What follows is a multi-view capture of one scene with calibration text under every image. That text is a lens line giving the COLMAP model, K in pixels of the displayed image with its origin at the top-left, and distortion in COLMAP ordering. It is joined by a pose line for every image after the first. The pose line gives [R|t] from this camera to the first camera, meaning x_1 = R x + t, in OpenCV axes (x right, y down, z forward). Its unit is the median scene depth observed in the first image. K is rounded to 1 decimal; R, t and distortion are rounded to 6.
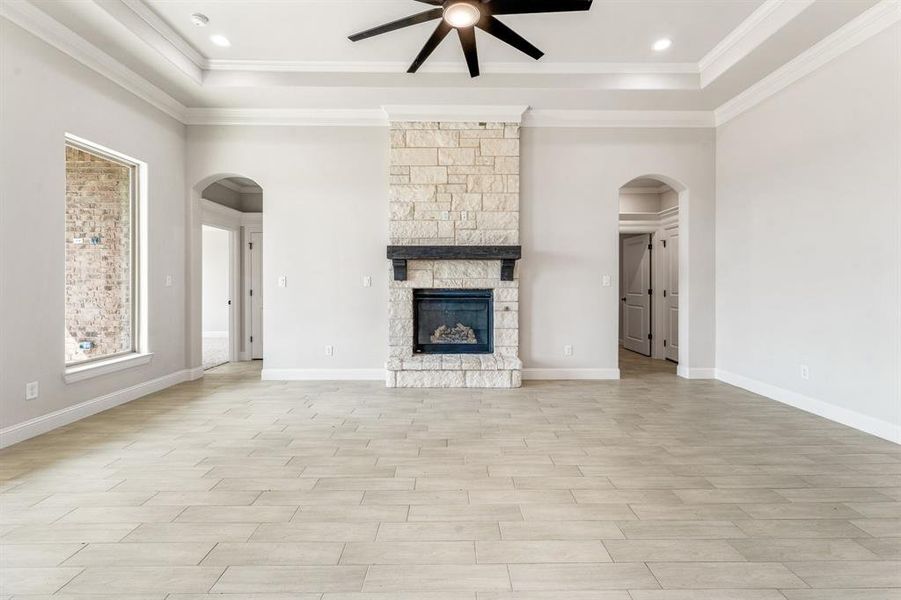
lens RADIAL K [[373.7, 0, 443.7], [0, 373.7, 286.0], [0, 0, 1]] dist [0.000396, -0.001004]
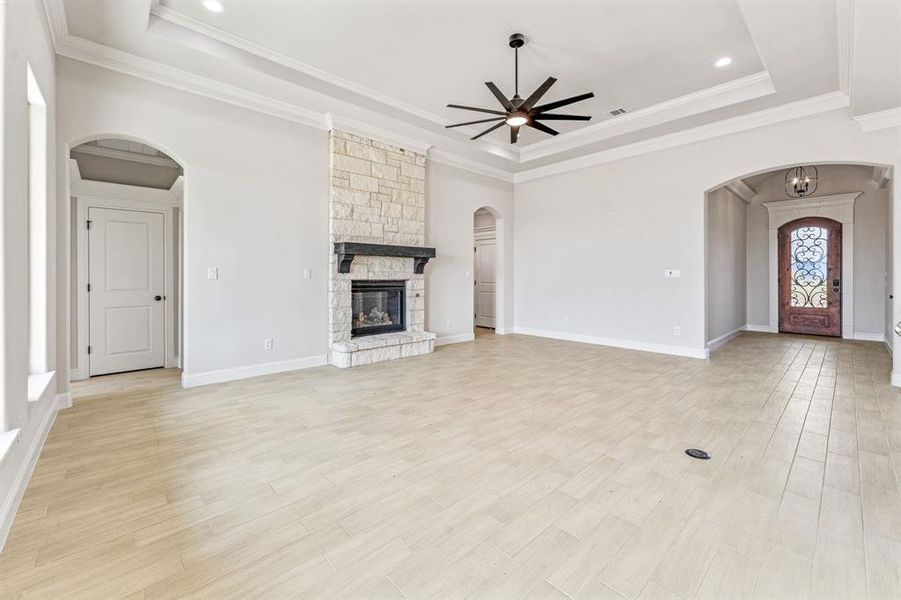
lens RADIAL K [[373.7, 0, 438.0], [0, 373.7, 277.9], [0, 0, 1]] dist [0.000396, -0.001004]
pose [[0.746675, -0.000737, 0.665188, -0.648897], [0.002148, 0.999997, -0.001303, 0.002384], [-0.665185, 0.002402, 0.746674, -0.025970]]
